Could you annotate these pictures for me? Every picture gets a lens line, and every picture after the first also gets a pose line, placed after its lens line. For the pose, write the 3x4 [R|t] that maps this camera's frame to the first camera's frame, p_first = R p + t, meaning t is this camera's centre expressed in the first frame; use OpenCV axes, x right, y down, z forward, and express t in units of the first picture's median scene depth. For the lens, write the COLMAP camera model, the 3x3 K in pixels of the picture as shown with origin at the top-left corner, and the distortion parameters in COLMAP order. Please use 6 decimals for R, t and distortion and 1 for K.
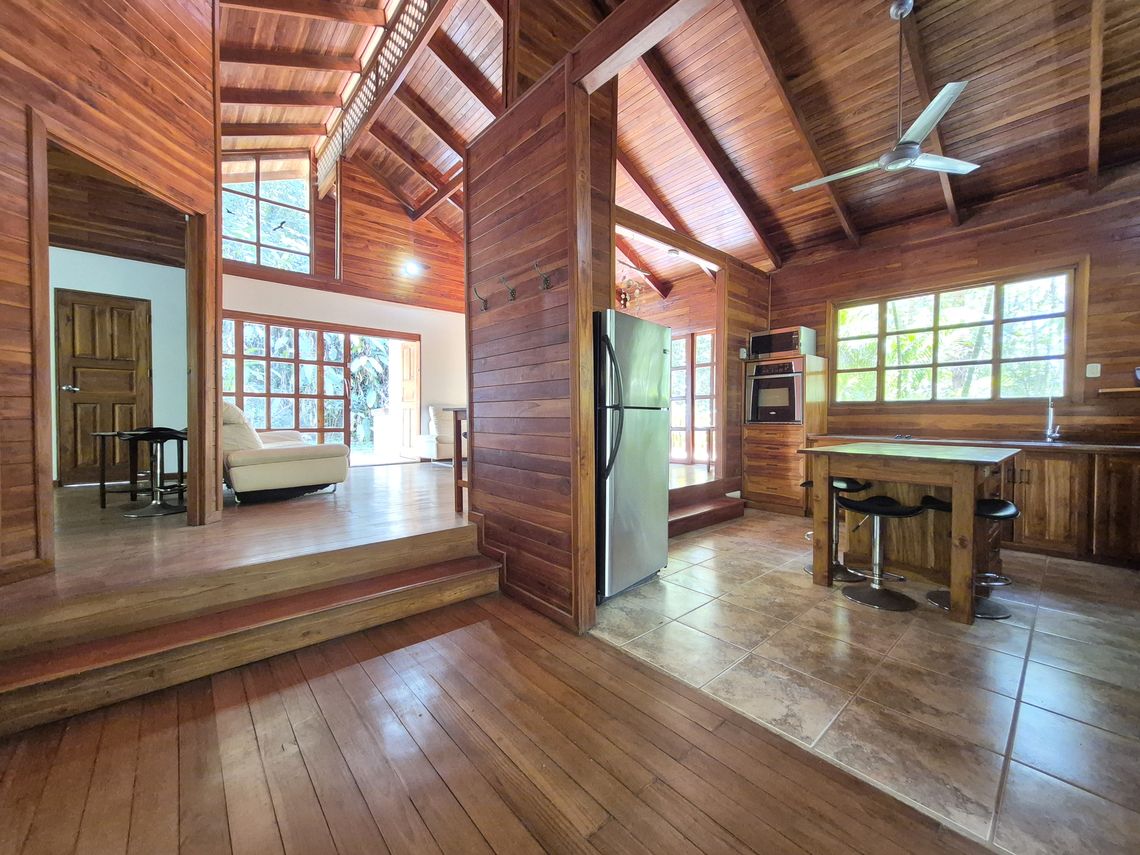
lens RADIAL K [[448.2, 0, 576.3], [0, 448.2, 422.7], [0, 0, 1]] dist [0.003243, 0.000699]
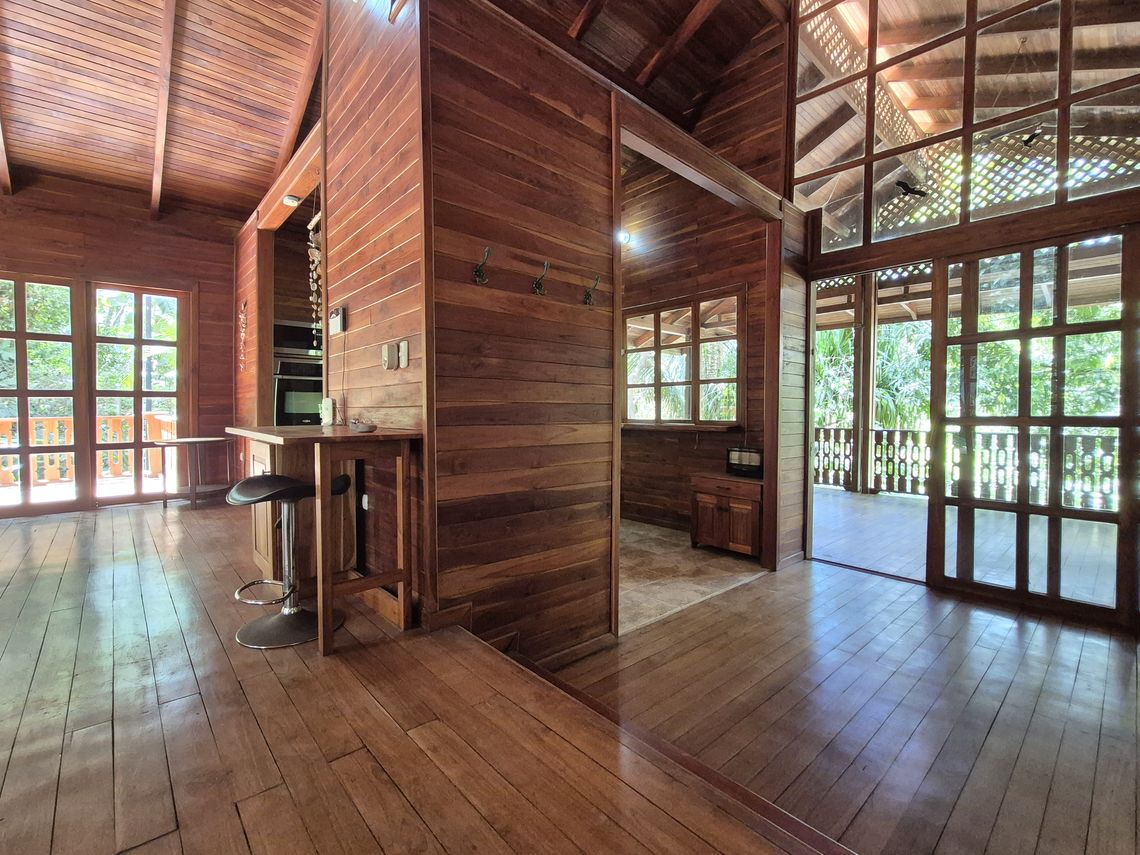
lens RADIAL K [[506.7, 0, 578.3], [0, 506.7, 423.5], [0, 0, 1]] dist [-0.001953, -0.000345]
pose [[-0.008478, -0.025627, 0.999636, -0.554271], [0.014178, 0.999568, 0.025746, -0.035826], [-0.999864, 0.014391, -0.008111, 0.518630]]
